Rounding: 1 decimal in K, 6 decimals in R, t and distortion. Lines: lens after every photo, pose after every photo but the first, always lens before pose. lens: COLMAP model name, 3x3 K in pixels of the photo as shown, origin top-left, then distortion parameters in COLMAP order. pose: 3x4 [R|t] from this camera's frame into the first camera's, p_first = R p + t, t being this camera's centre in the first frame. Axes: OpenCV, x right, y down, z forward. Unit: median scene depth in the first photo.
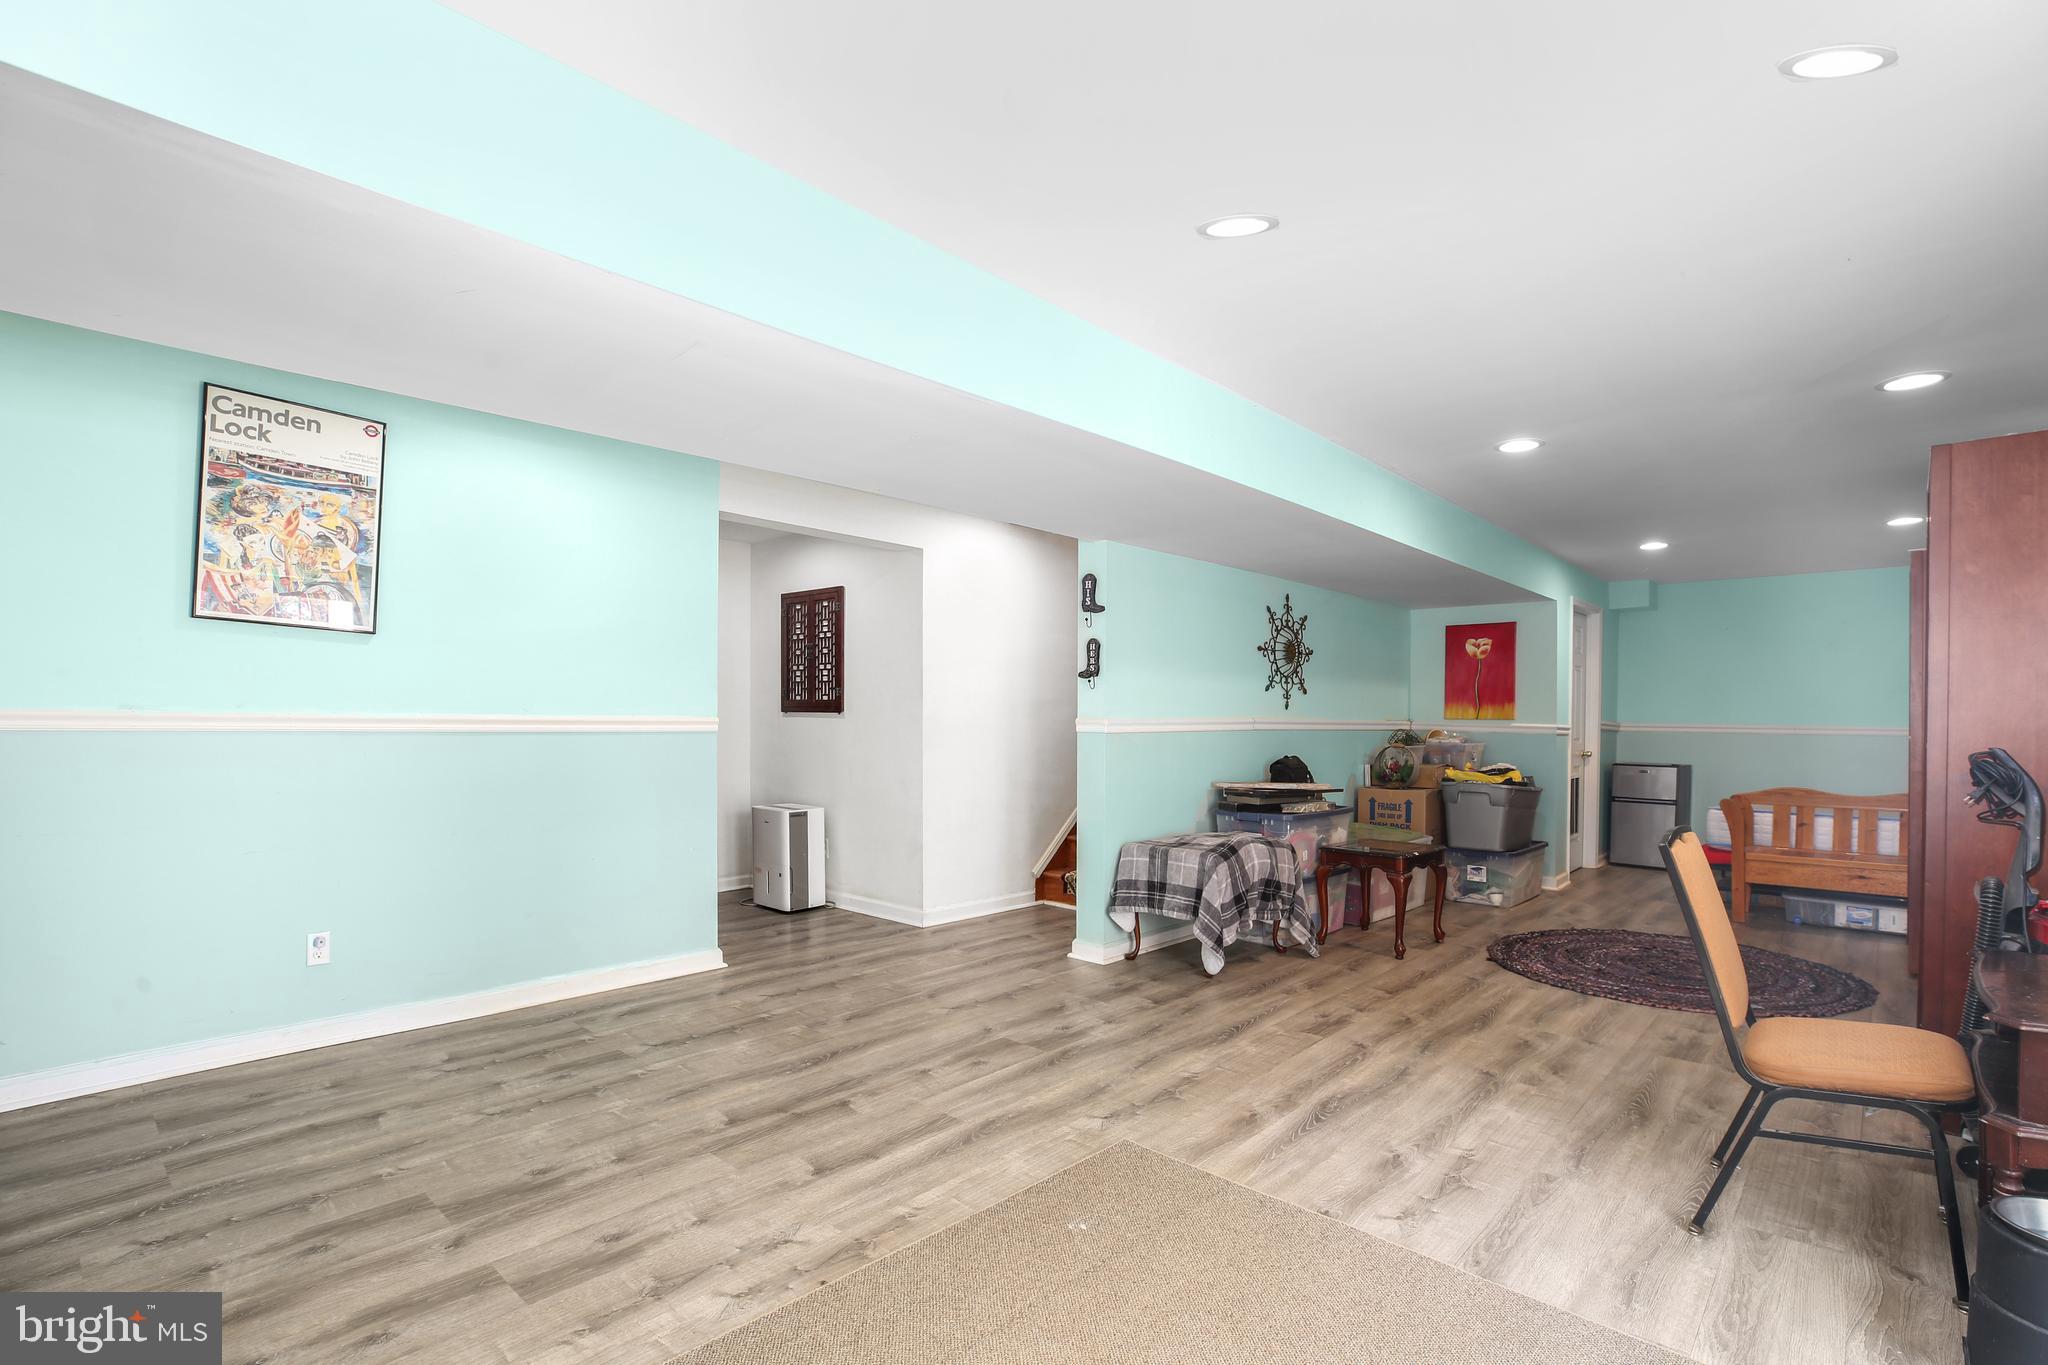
lens RADIAL K [[947.3, 0, 1035.8], [0, 947.3, 737.4], [0, 0, 1]] dist [-0.035460, 0.006579]
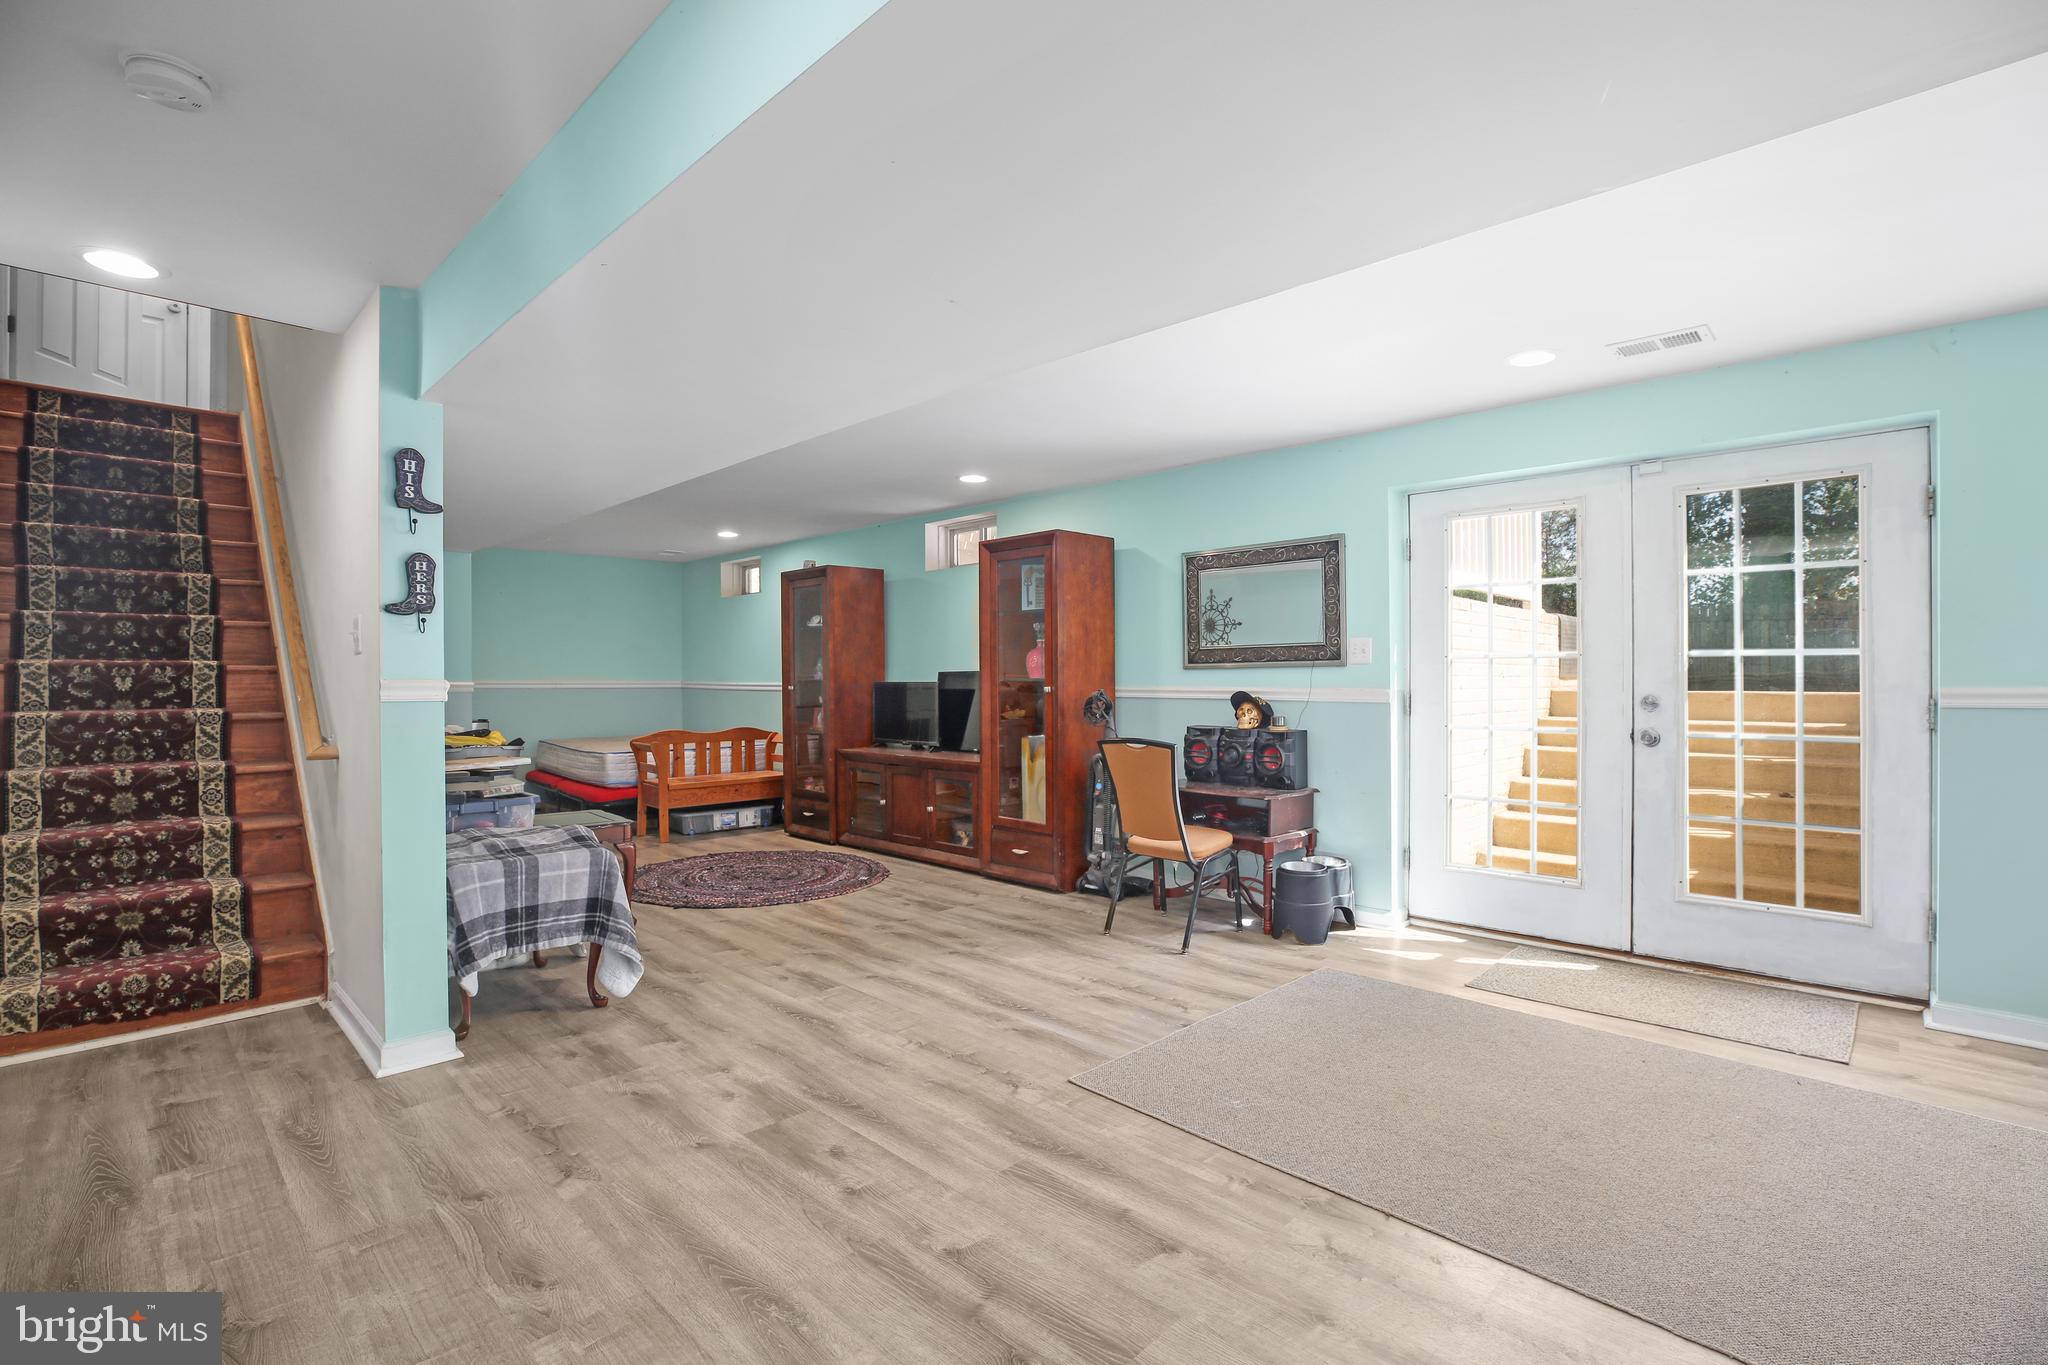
lens RADIAL K [[947.3, 0, 1013.8], [0, 947.3, 676.2], [0, 0, 1]] dist [-0.035460, 0.006579]
pose [[0.038249, -0.004391, 0.999259, -0.688378], [0.022121, 0.999749, 0.003547, -0.019539], [-0.999023, 0.021969, 0.038337, 0.731585]]
